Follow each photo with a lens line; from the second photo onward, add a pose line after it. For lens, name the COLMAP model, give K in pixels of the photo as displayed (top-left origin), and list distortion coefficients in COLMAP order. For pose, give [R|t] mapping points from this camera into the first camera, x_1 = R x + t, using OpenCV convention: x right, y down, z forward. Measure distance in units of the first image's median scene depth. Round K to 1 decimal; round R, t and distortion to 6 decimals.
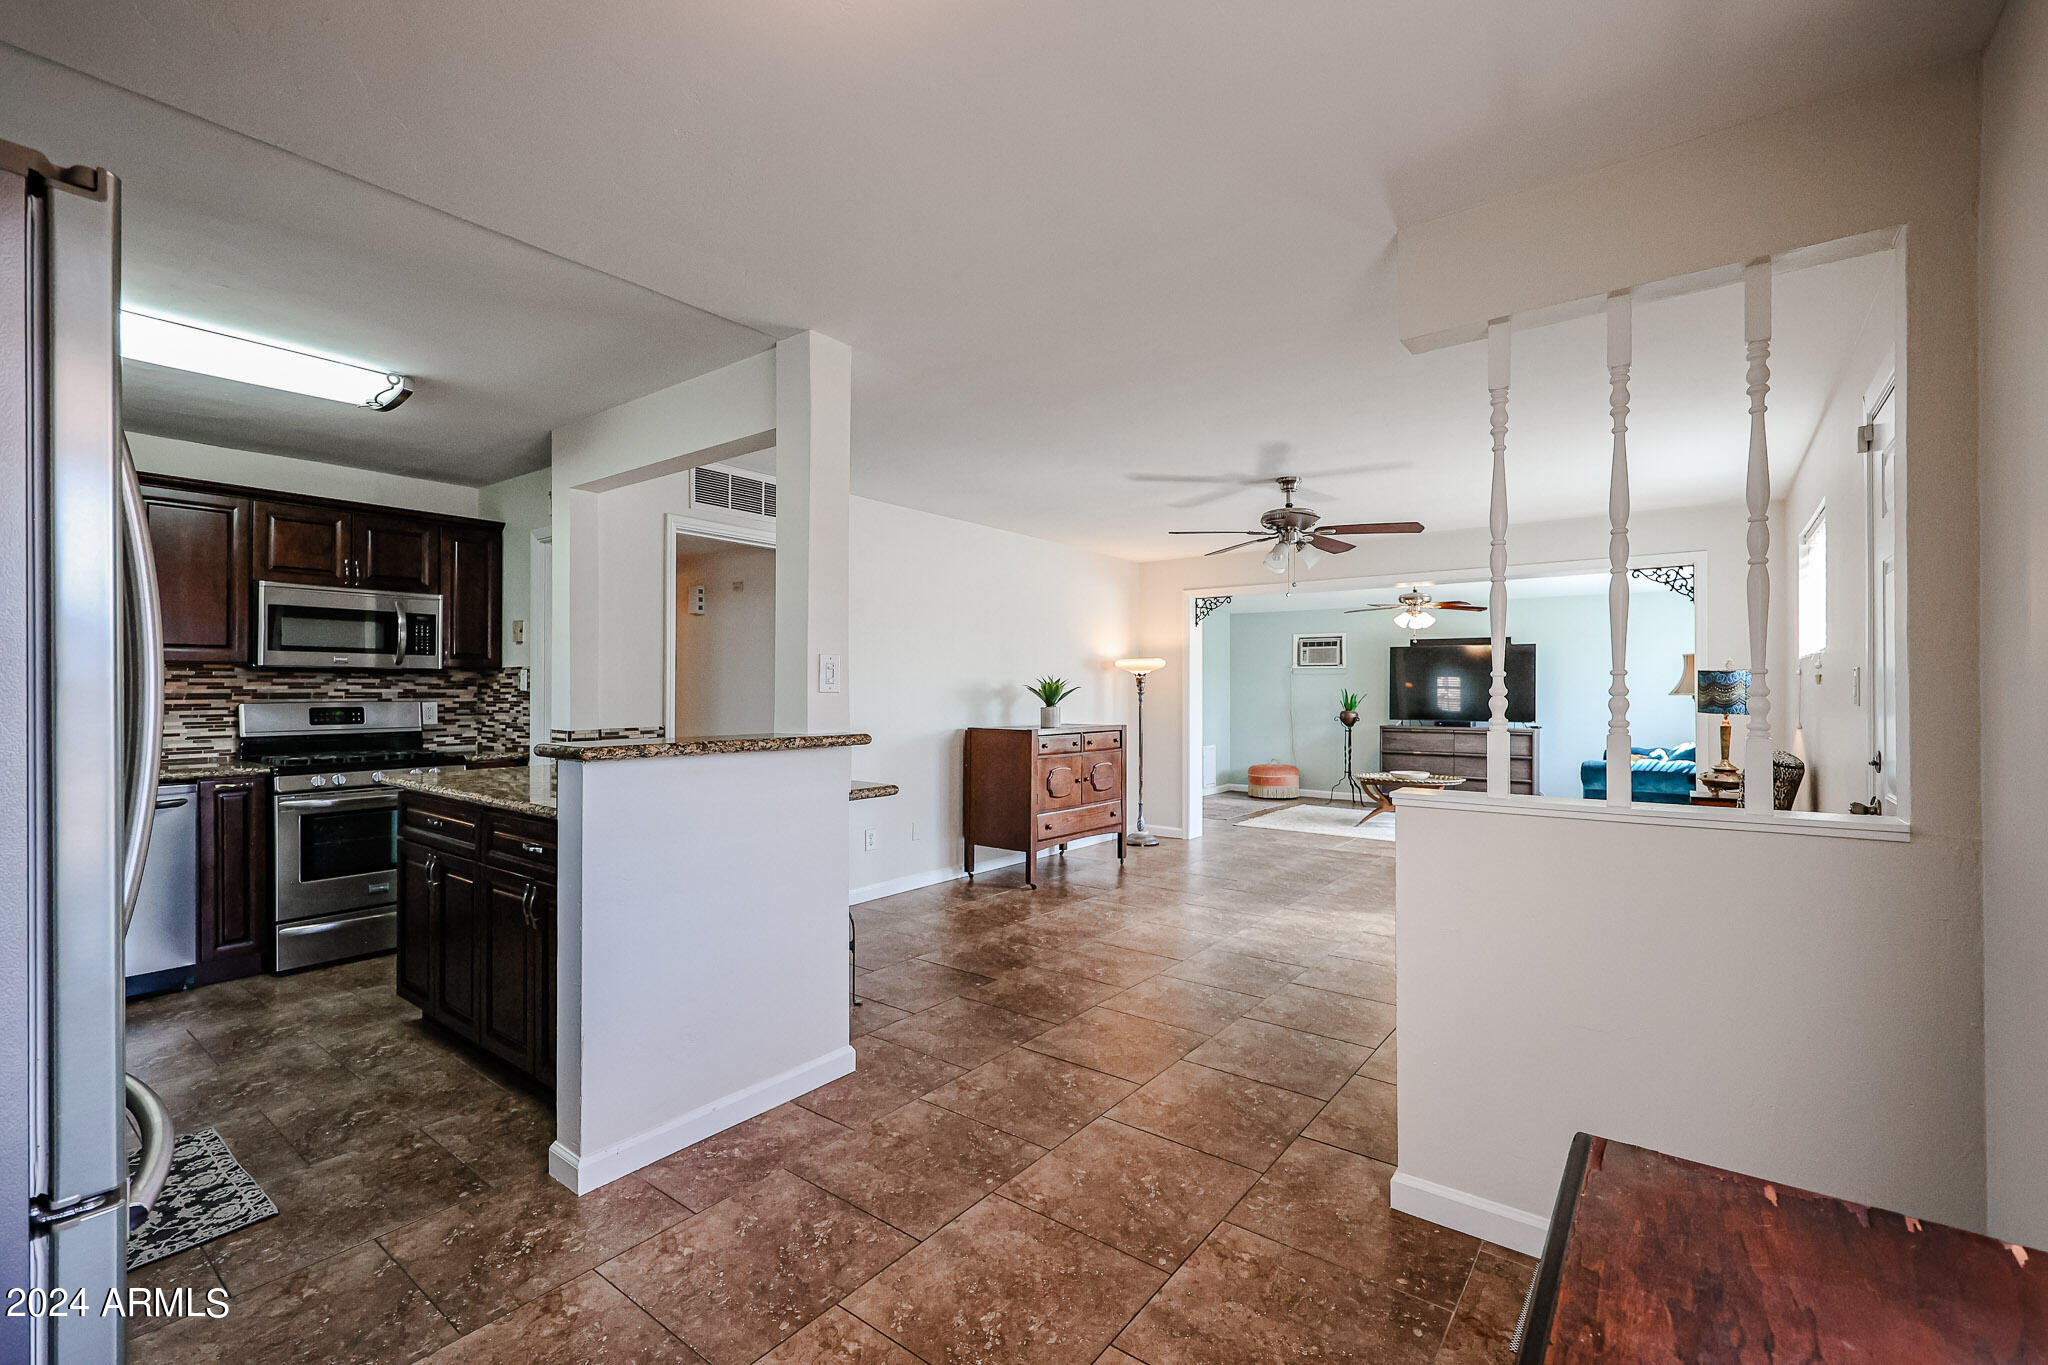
lens RADIAL K [[903.8, 0, 1009.4], [0, 903.8, 685.1], [0, 0, 1]] dist [0.018548, -0.000031]
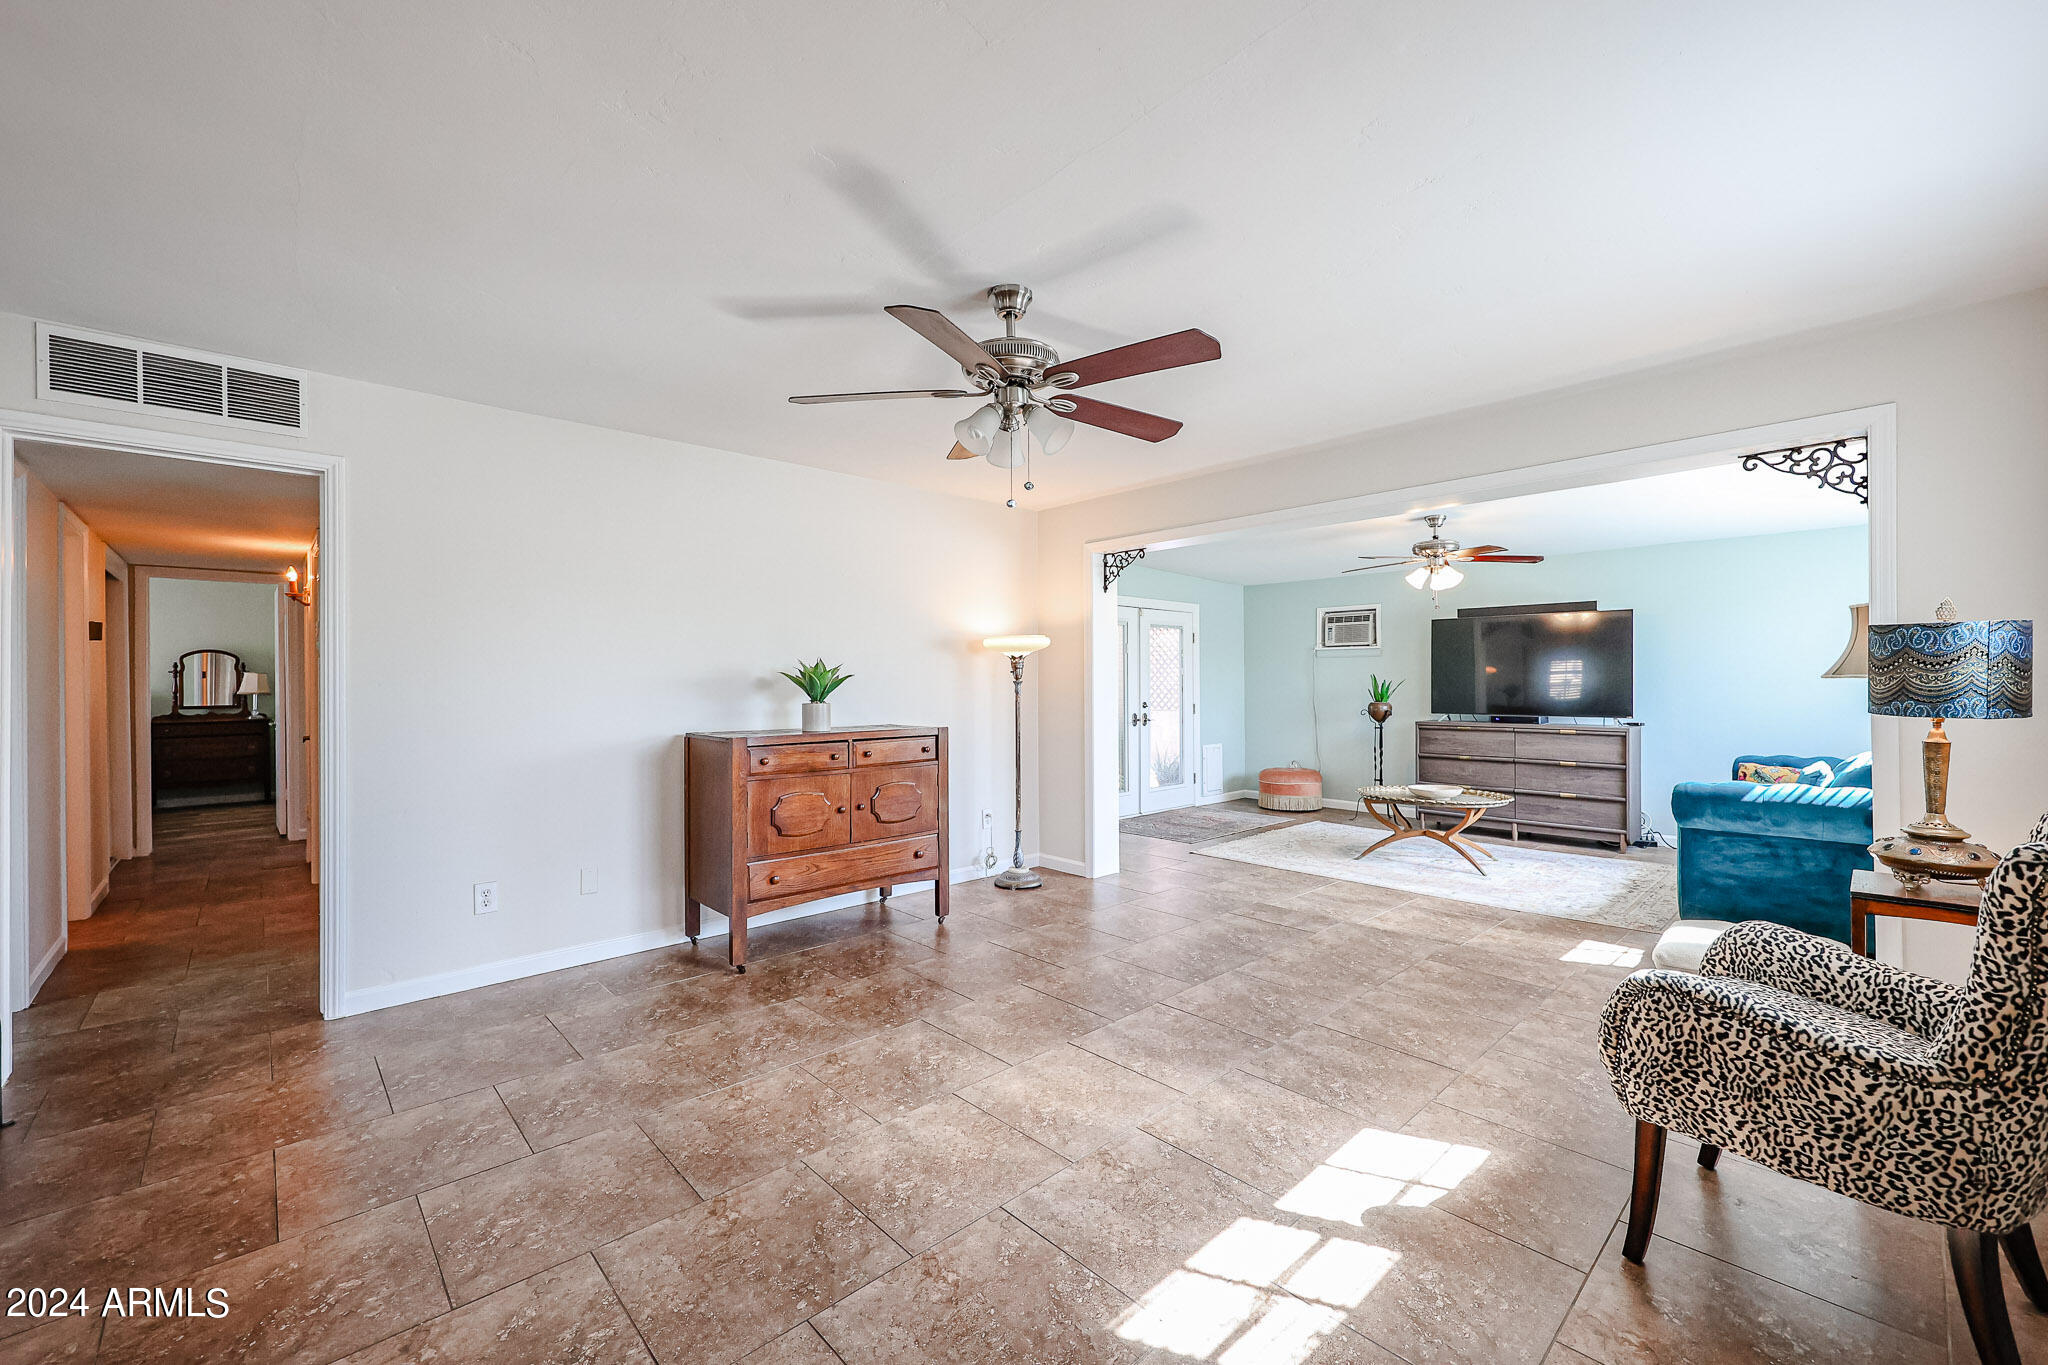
lens RADIAL K [[829.8, 0, 1007.0], [0, 829.8, 679.8], [0, 0, 1]] dist [0.000365, 0.000382]
pose [[0.983839, -0.008646, -0.178849, 0.376255], [0.009486, 0.999948, 0.003843, 0.006292], [0.178806, -0.005477, 0.983869, 0.477459]]
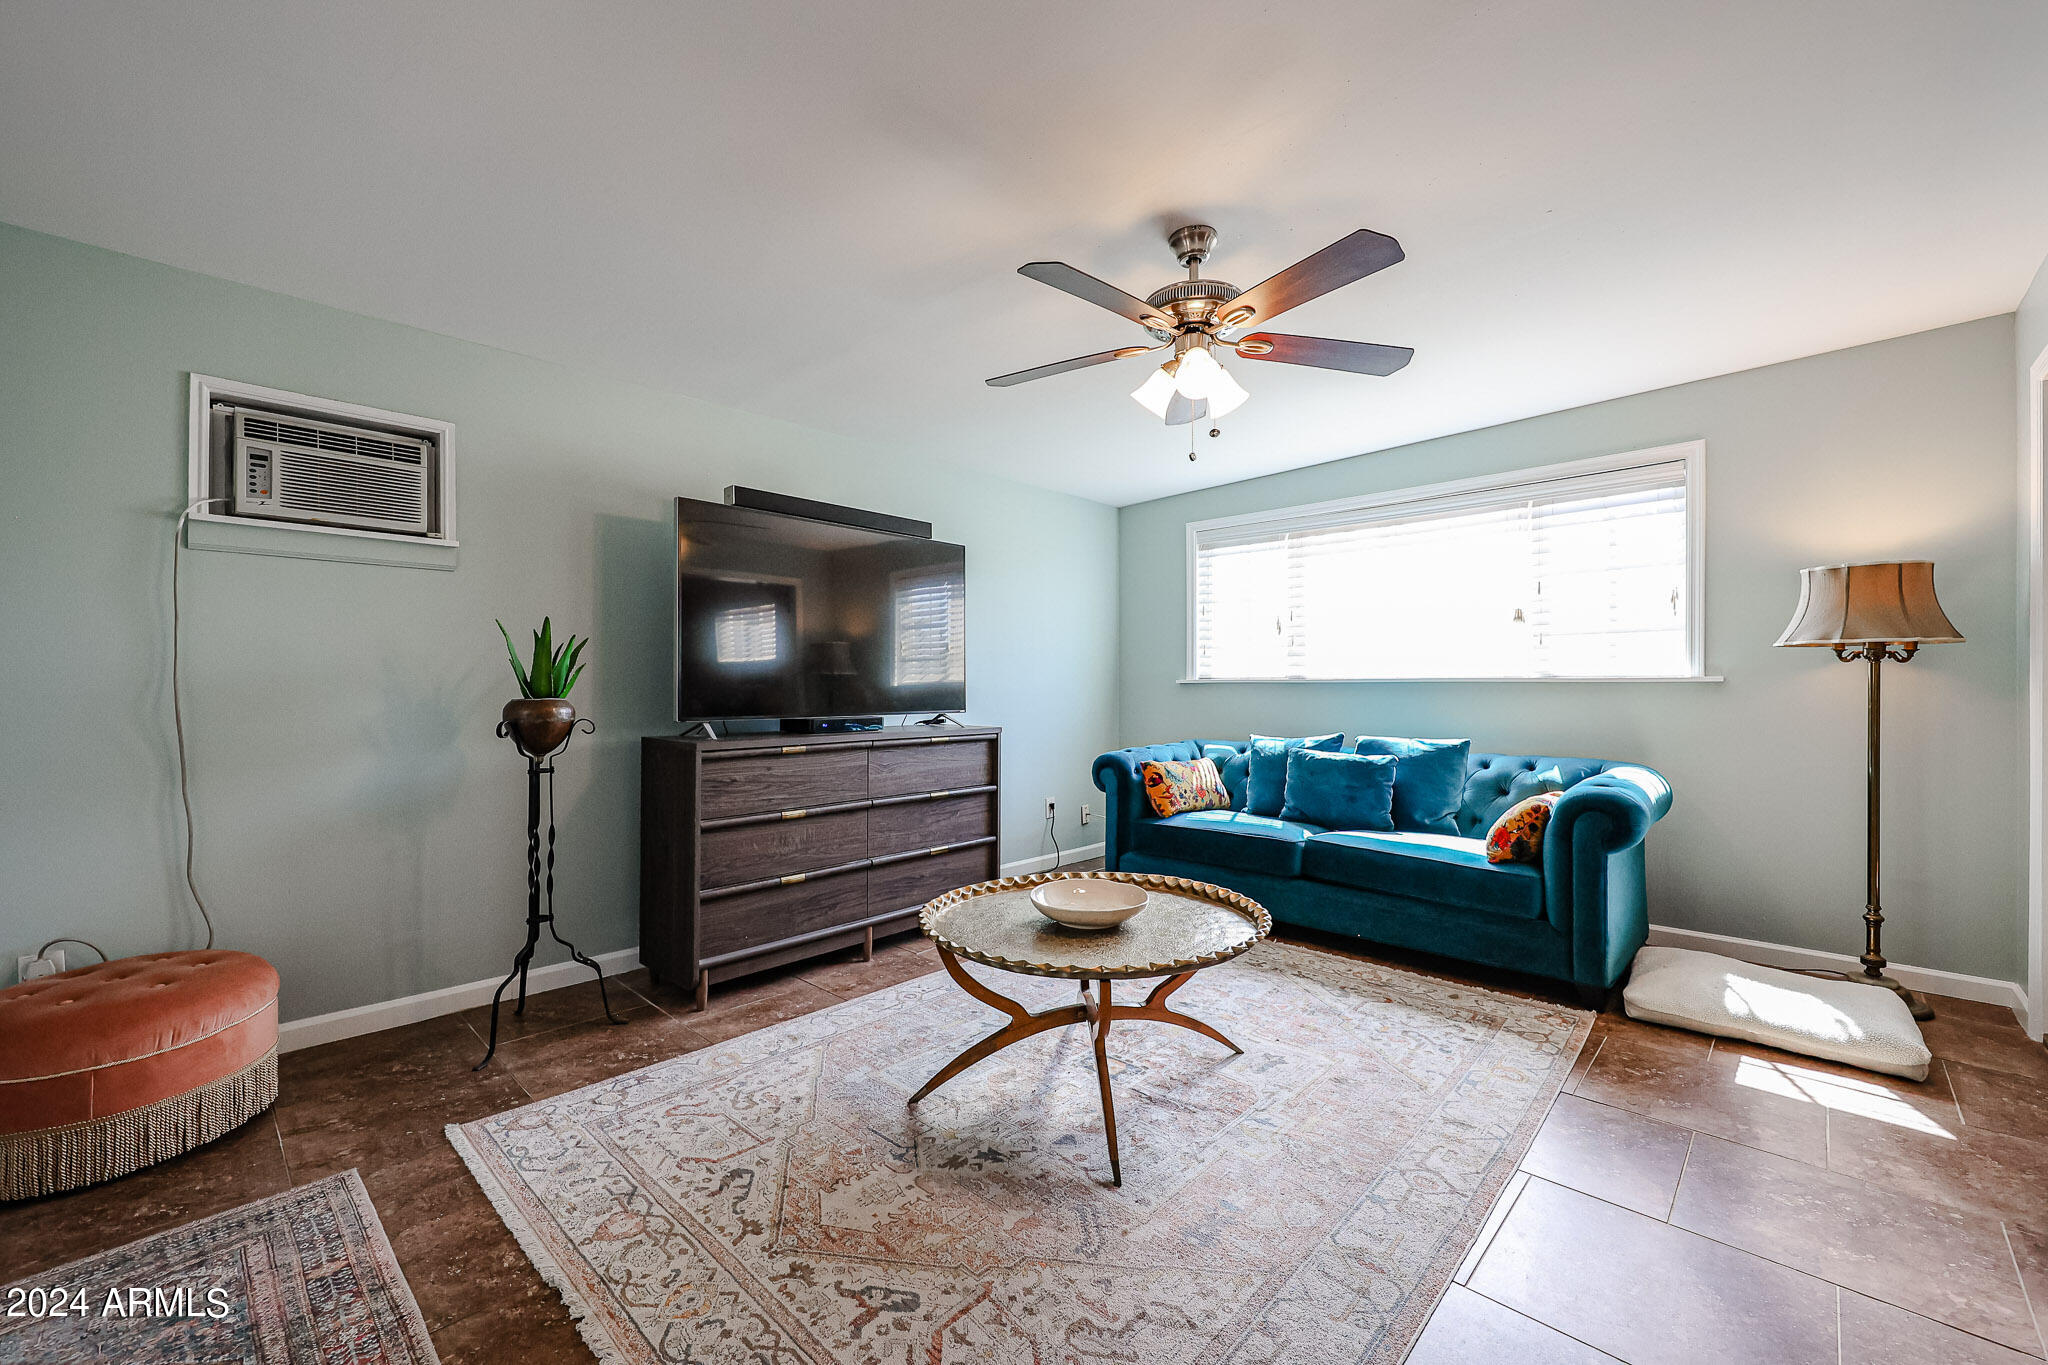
lens RADIAL K [[829.8, 0, 1010.5], [0, 829.8, 688.5], [0, 0, 1]] dist [0.000365, 0.000382]
pose [[0.117028, -0.013746, 0.993034, 0.278634], [-0.009643, 0.999841, 0.014977, 0.040860], [-0.993082, -0.011329, 0.116877, 1.668170]]
